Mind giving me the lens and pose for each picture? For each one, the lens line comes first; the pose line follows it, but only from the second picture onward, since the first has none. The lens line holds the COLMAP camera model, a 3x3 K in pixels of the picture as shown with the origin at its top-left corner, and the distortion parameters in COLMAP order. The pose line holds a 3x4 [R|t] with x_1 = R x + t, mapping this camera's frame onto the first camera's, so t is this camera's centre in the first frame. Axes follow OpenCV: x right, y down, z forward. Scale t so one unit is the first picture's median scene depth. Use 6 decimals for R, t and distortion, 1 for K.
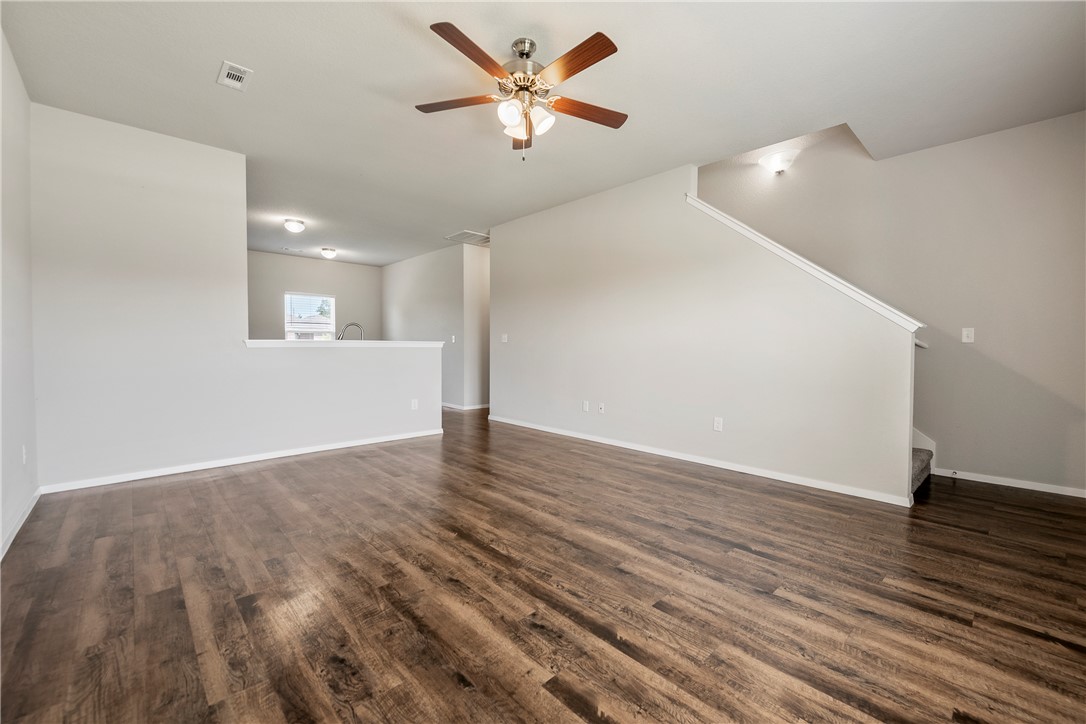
lens RADIAL K [[445.9, 0, 545.5], [0, 445.9, 358.7], [0, 0, 1]] dist [0.003032, -0.000689]
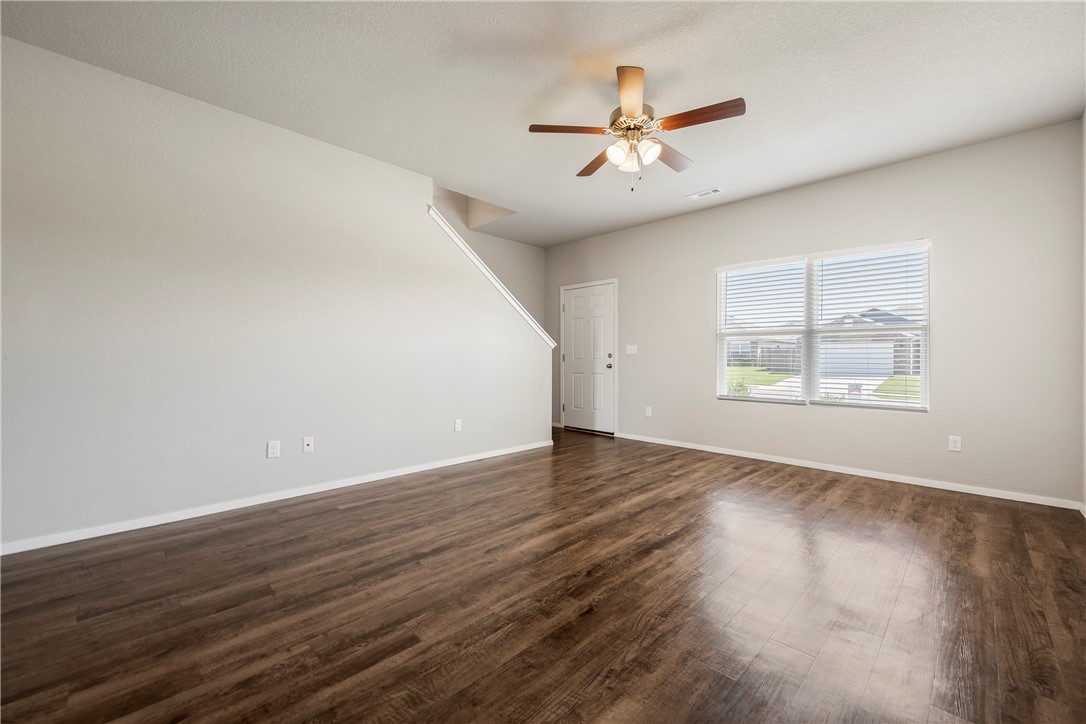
lens RADIAL K [[445.9, 0, 555.9], [0, 445.9, 340.7], [0, 0, 1]] dist [0.003032, -0.000689]
pose [[-0.062169, 0.034091, 0.997483, -0.999393], [0.025651, 0.999141, -0.032549, -0.031204], [-0.997736, 0.023563, -0.062990, 1.080689]]
